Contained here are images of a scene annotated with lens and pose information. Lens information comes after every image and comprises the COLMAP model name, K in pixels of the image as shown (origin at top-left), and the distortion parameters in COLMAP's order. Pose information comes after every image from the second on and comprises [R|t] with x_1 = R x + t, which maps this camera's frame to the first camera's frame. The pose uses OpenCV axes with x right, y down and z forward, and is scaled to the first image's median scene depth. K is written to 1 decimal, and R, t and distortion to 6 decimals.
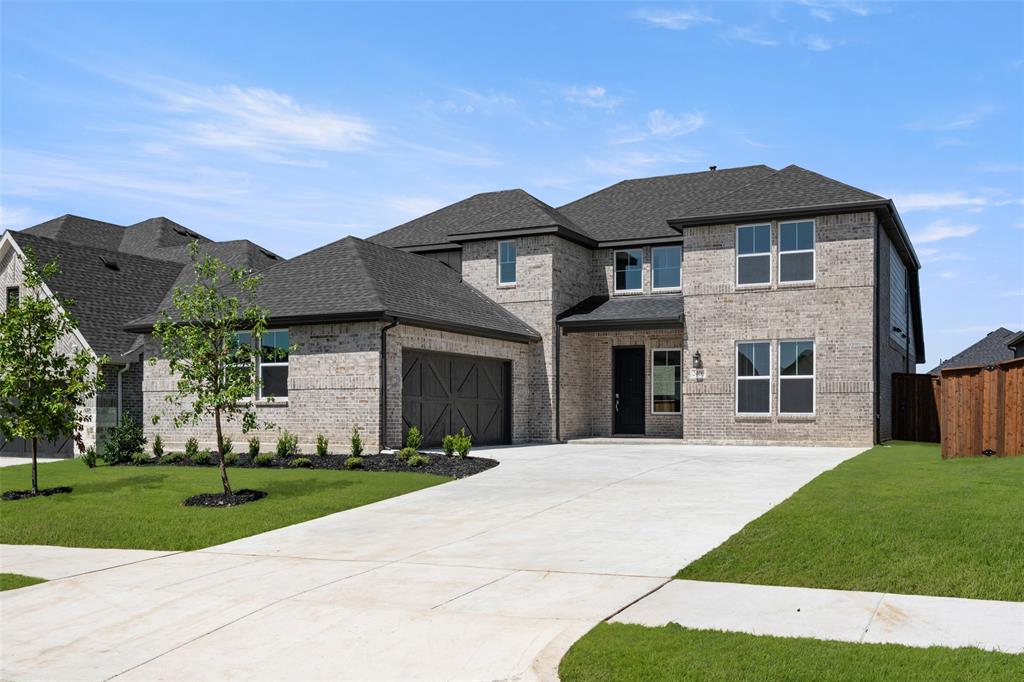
lens RADIAL K [[645.0, 0, 511.9], [0, 645.0, 332.6], [0, 0, 1]] dist [0.000769, 0.004336]
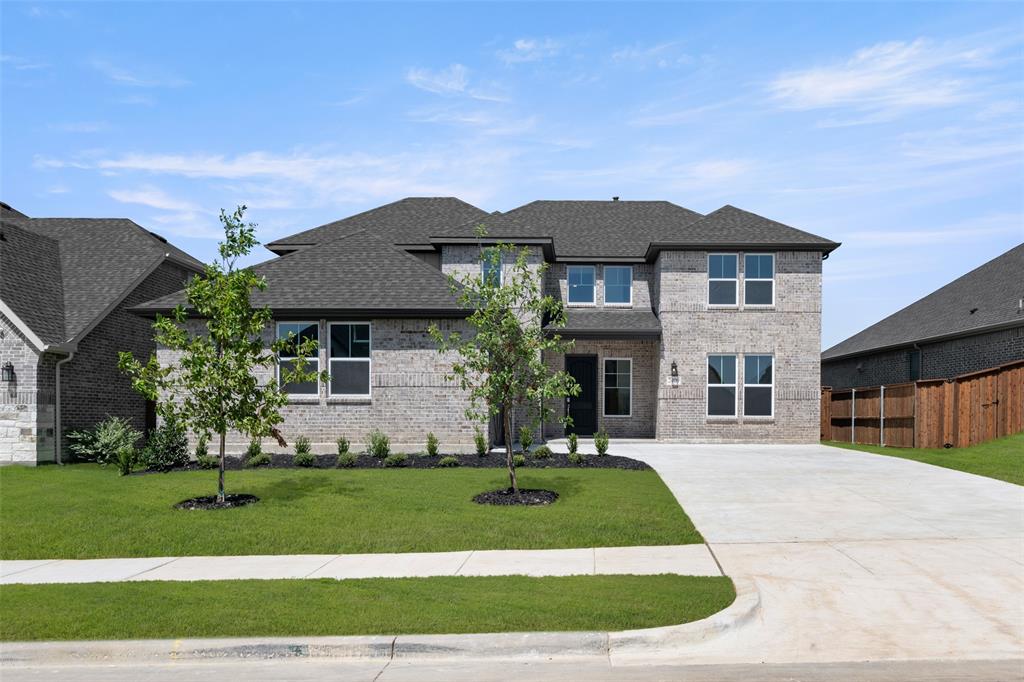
lens RADIAL K [[615.4, 0, 512.3], [0, 615.4, 350.0], [0, 0, 1]] dist [0.002754, 0.001329]
pose [[0.950917, 0.039111, 0.306964, -0.328856], [-0.043020, 0.999056, 0.005975, 0.016115], [-0.306440, -0.018887, 0.951702, 0.063020]]
